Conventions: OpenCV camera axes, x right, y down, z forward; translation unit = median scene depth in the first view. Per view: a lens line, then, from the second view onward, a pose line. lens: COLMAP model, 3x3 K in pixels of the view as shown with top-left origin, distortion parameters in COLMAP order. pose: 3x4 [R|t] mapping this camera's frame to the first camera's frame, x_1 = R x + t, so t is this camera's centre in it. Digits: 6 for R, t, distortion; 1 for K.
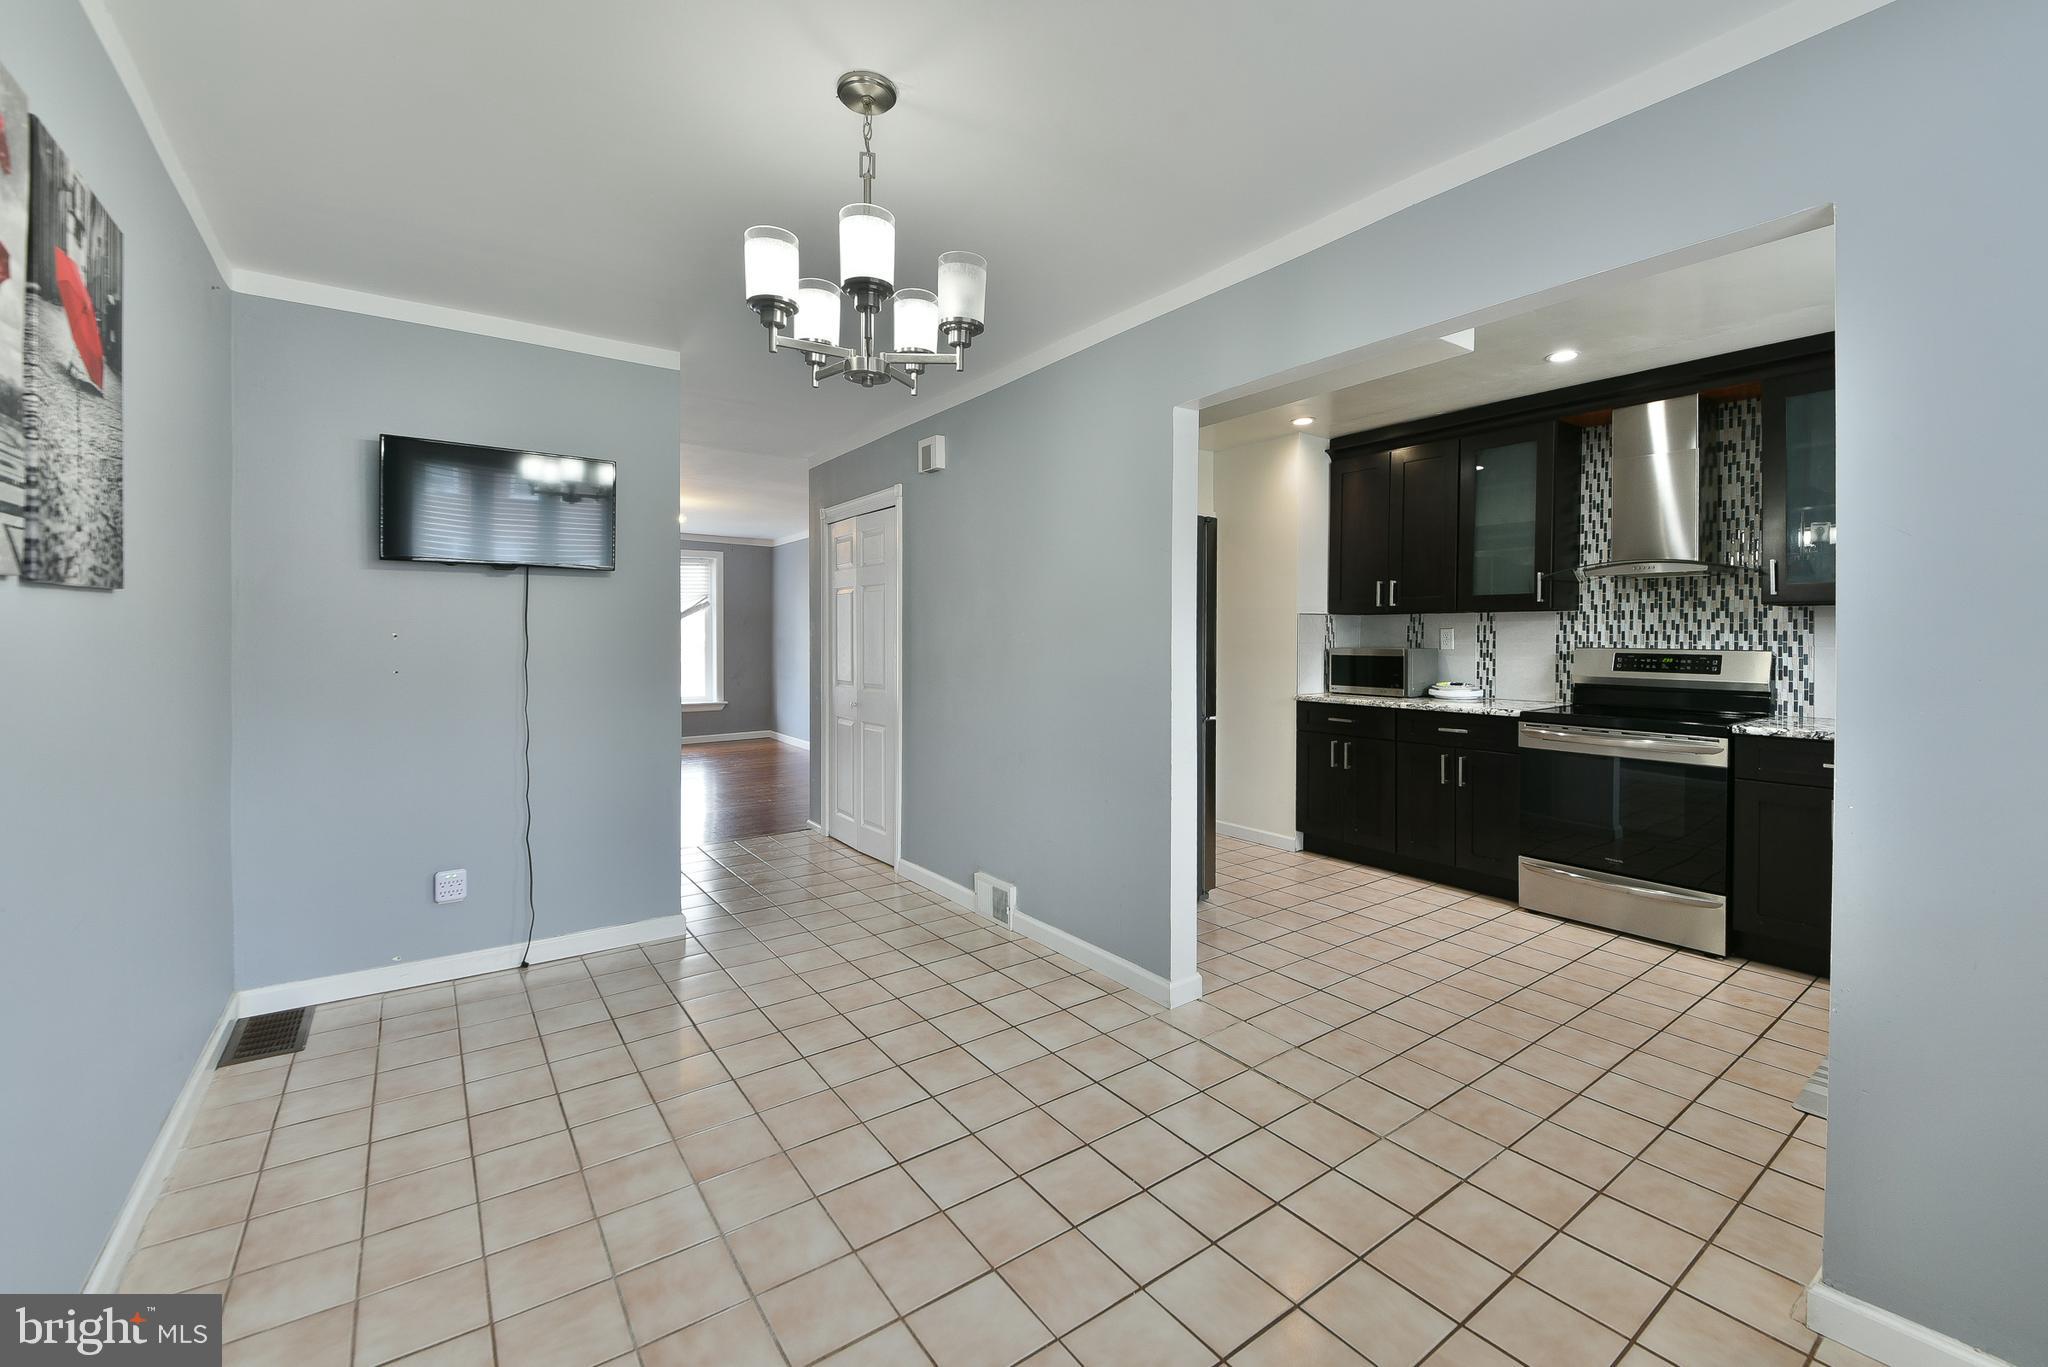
lens RADIAL K [[845.8, 0, 1024.1], [0, 845.8, 660.4], [0, 0, 1]] dist [0.018205, -0.028224]
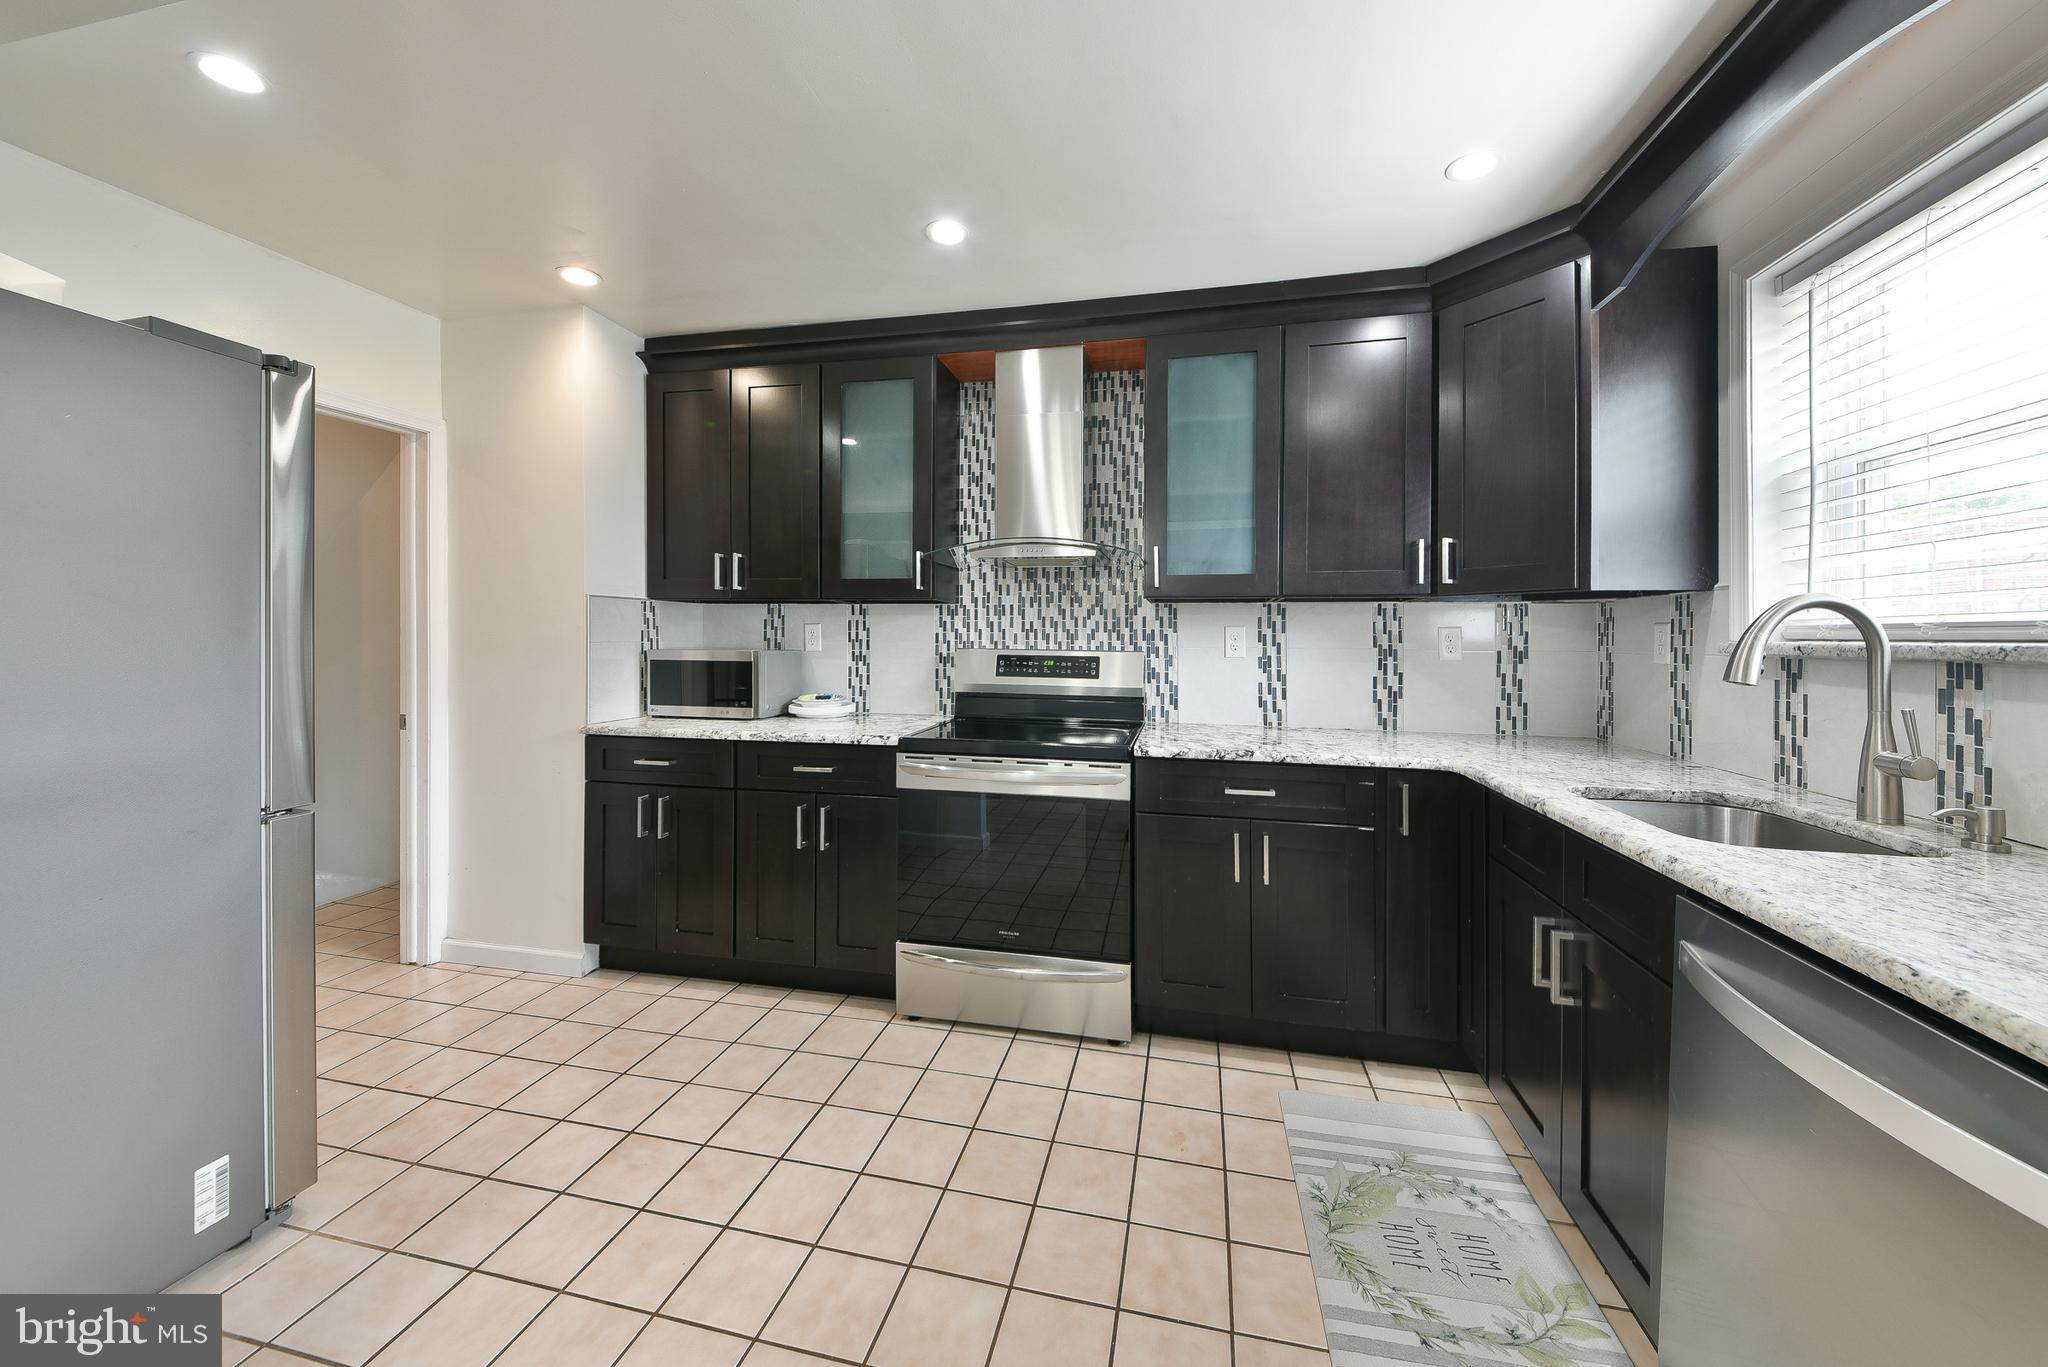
lens RADIAL K [[717.5, 0, 1028.8], [0, 717.5, 647.4], [0, 0, 1]] dist [0.027254, -0.023970]
pose [[0.757475, -0.003847, 0.652853, 0.259759], [0.012339, 0.999888, -0.008424, -0.009816], [-0.652747, 0.014437, 0.757438, 0.445332]]
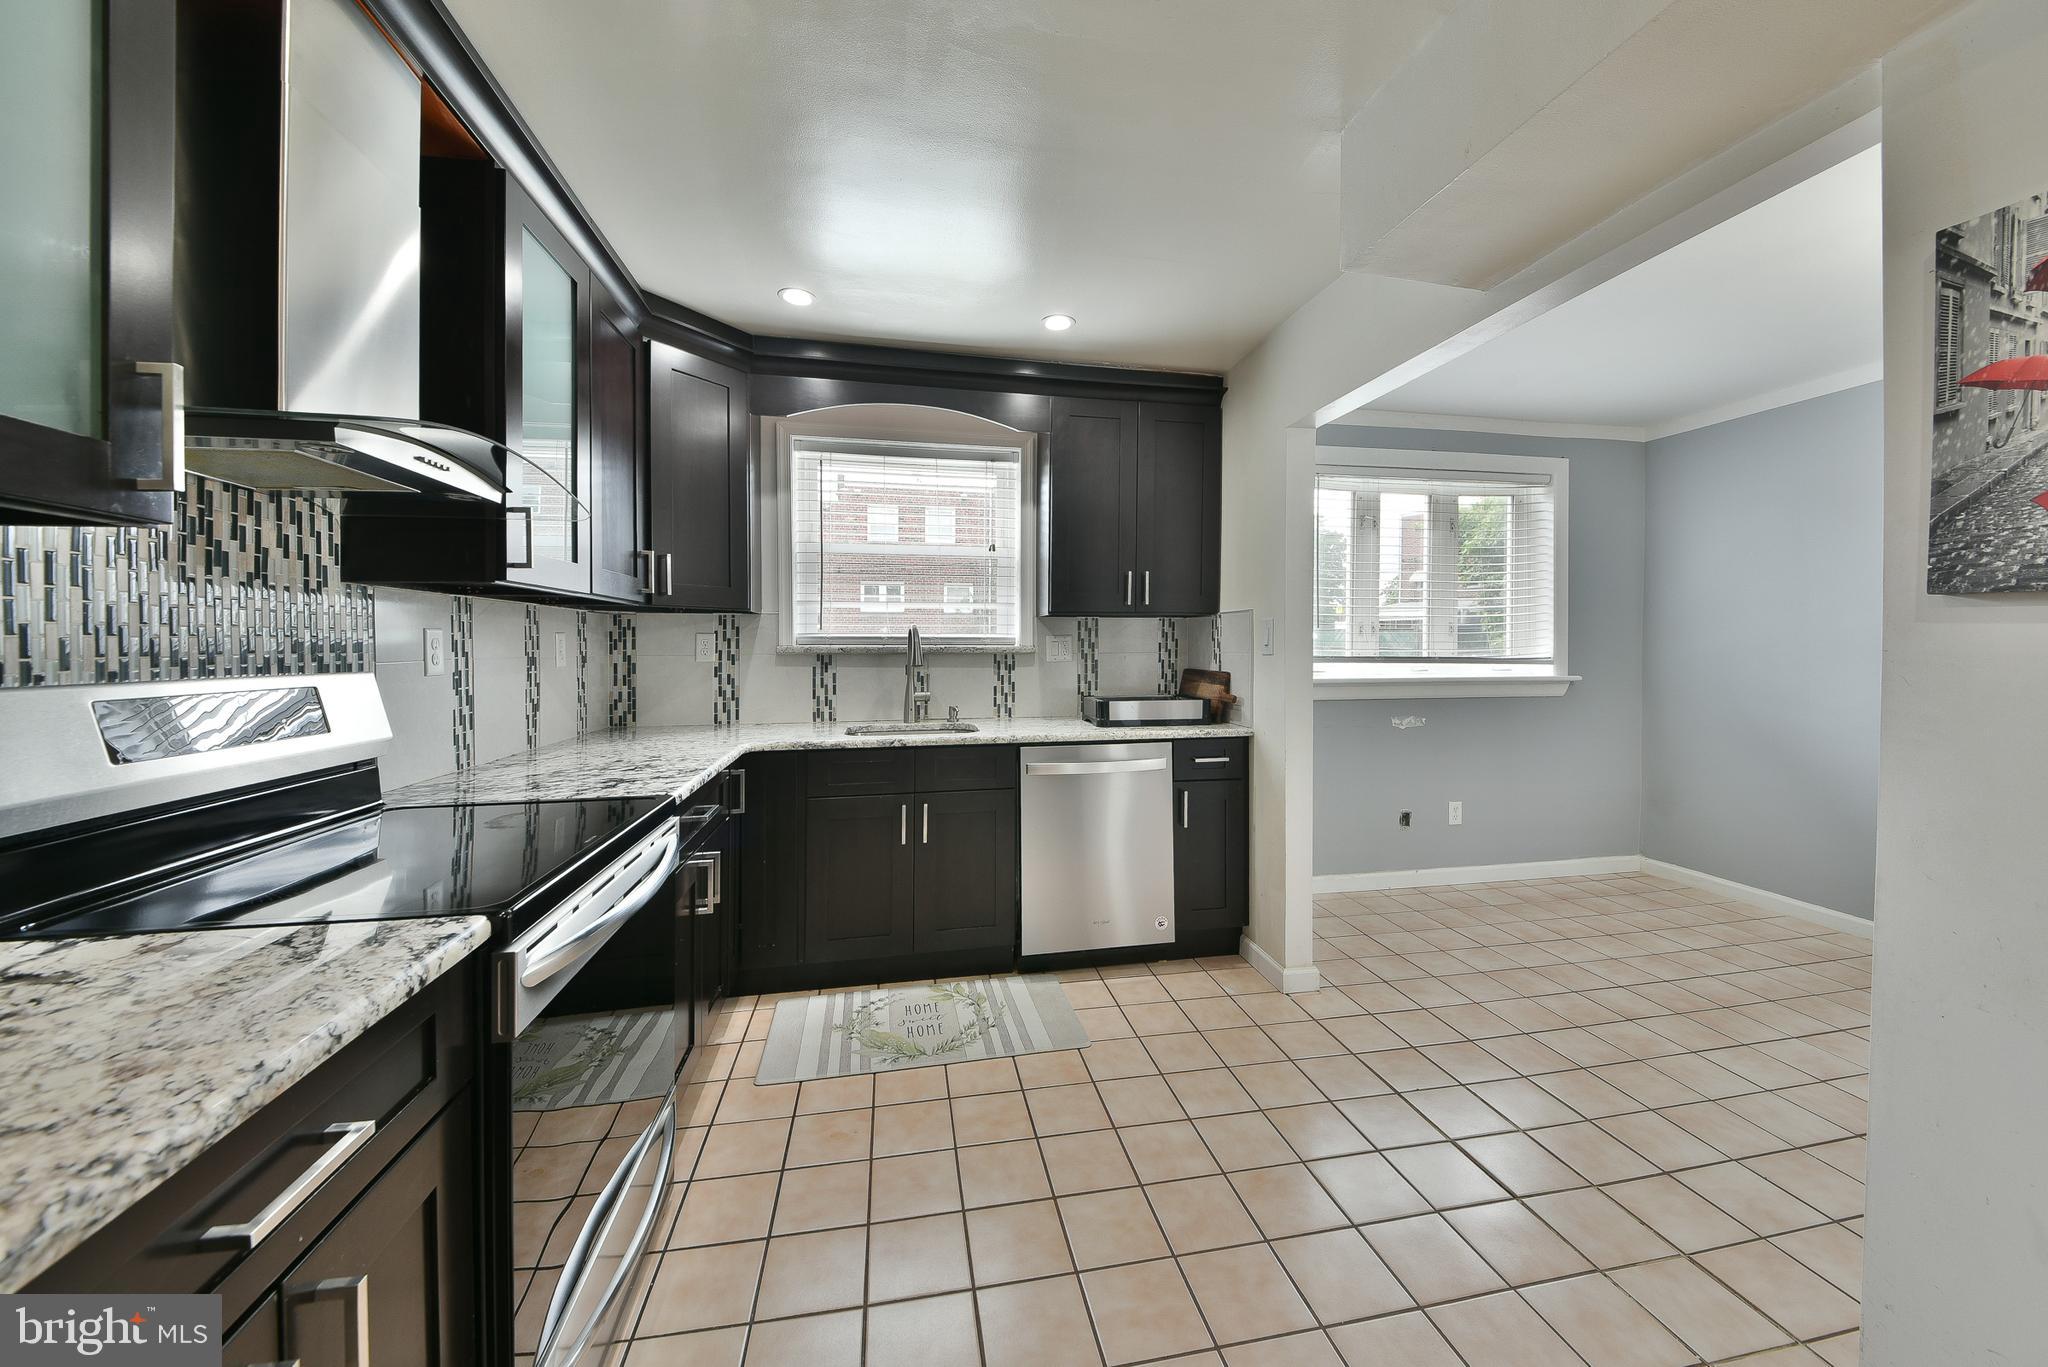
lens RADIAL K [[752.5, 0, 1031.2], [0, 752.5, 649.8], [0, 0, 1]] dist [0.083700, -0.029121]
pose [[-0.909535, -0.004571, 0.415601, 0.309400], [0.010300, 0.999385, 0.033531, -0.032336], [-0.415499, 0.034778, -0.908929, 1.122952]]
